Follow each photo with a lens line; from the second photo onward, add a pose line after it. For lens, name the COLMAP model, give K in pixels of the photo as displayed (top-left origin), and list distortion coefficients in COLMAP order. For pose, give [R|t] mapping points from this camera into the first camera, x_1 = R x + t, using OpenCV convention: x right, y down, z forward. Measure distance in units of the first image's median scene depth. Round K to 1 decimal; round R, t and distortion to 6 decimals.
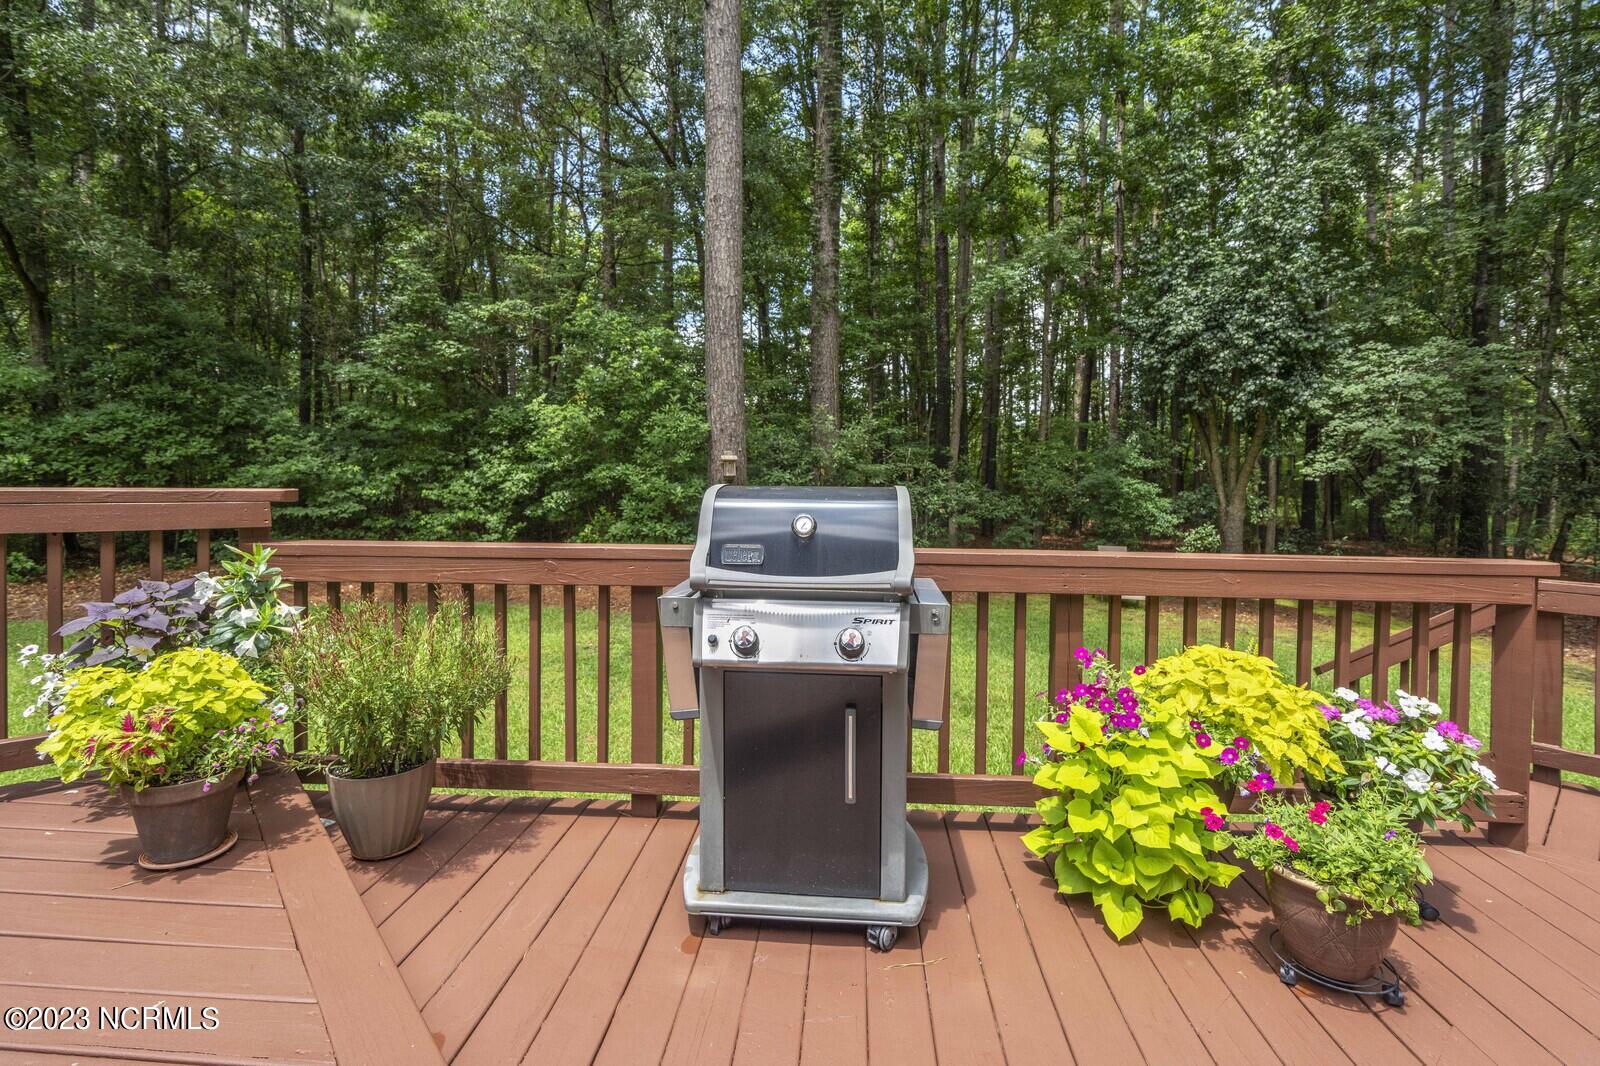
lens RADIAL K [[736.2, 0, 795.7], [0, 736.2, 534.8], [0, 0, 1]] dist [-0.006241, 0.003219]
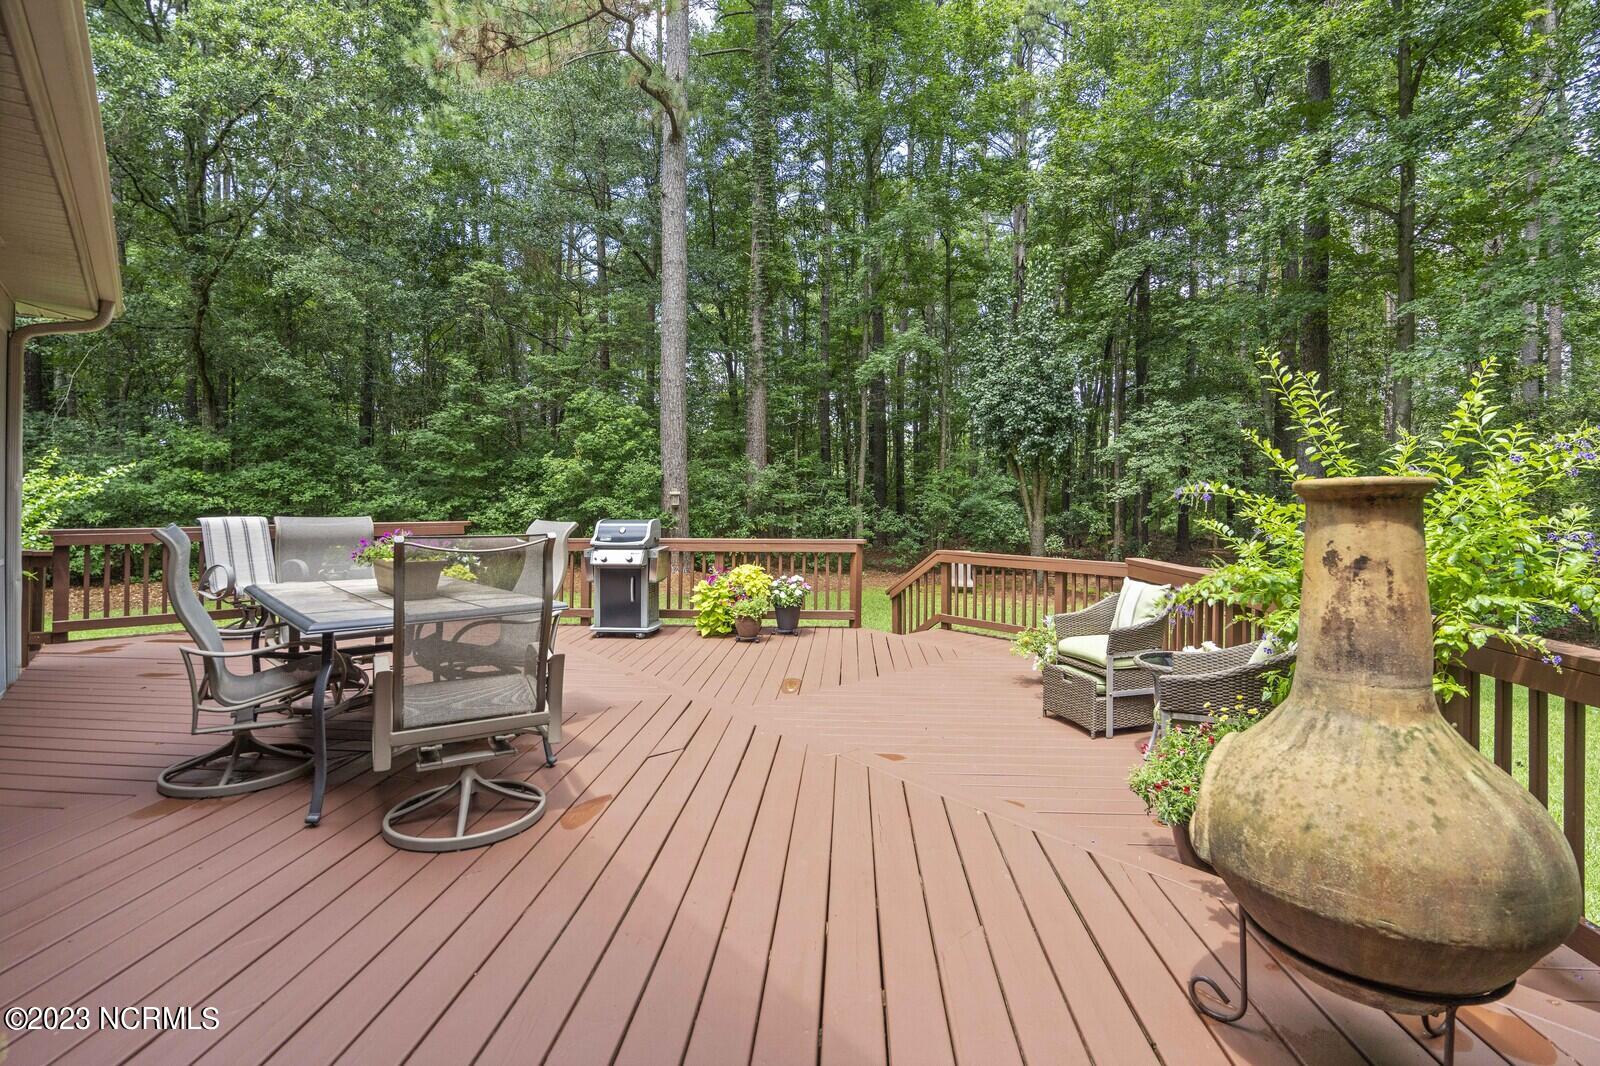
lens RADIAL K [[736.2, 0, 812.6], [0, 736.2, 500.1], [0, 0, 1]] dist [-0.006241, 0.003219]
pose [[0.999822, -0.010635, 0.015597, 0.159970], [0.011725, 0.997369, -0.071543, 0.019725], [-0.014795, 0.071713, 0.997316, -0.483664]]
